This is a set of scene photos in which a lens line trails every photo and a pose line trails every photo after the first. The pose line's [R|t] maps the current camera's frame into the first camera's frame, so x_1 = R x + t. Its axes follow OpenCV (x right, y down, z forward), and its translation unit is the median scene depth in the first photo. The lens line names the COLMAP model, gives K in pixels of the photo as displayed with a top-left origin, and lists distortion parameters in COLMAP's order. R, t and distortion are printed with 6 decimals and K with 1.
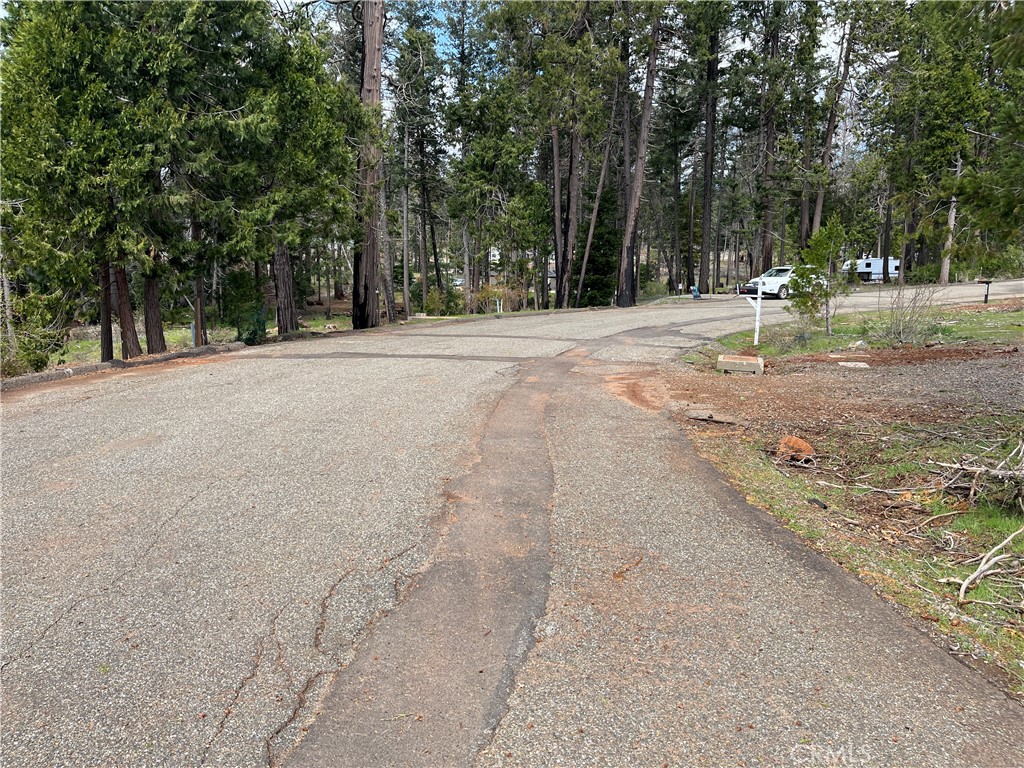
lens RADIAL K [[732.3, 0, 512.7], [0, 732.3, 385.9], [0, 0, 1]] dist [0.048543, -0.057026]
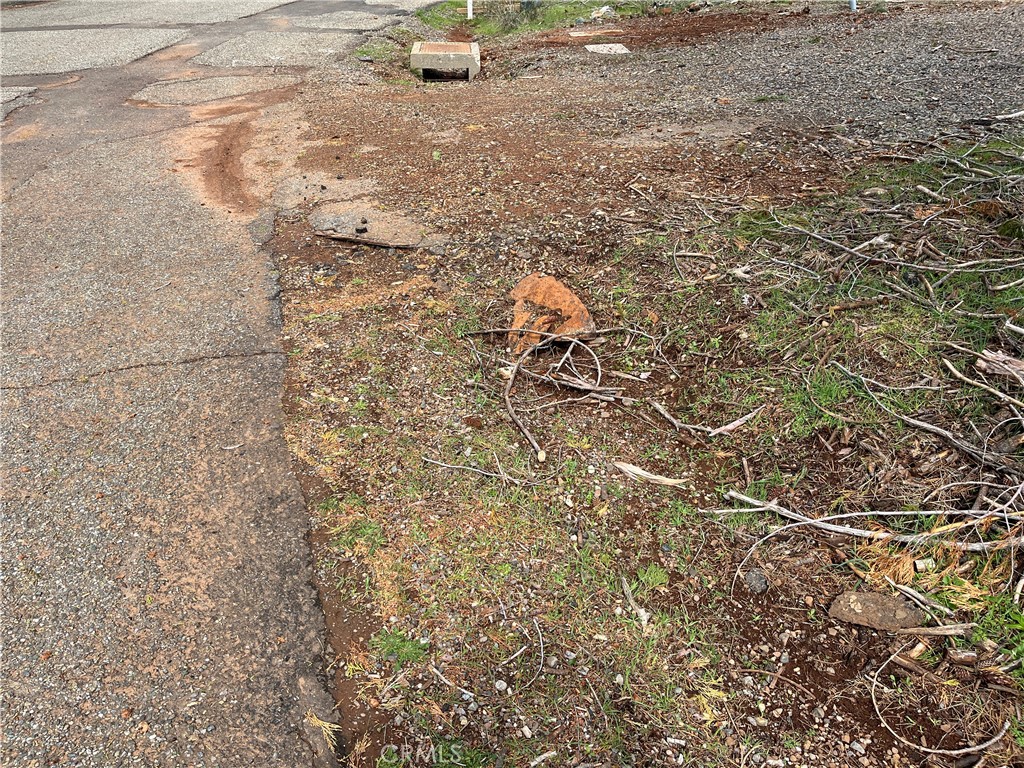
lens RADIAL K [[732.3, 0, 510.7], [0, 732.3, 384.1], [0, 0, 1]] dist [0.048543, -0.057026]
pose [[0.935914, -0.198861, 0.290722, 0.175617], [0.068608, 0.912492, 0.403301, -0.037059], [-0.345482, -0.357509, 0.867658, 0.473994]]
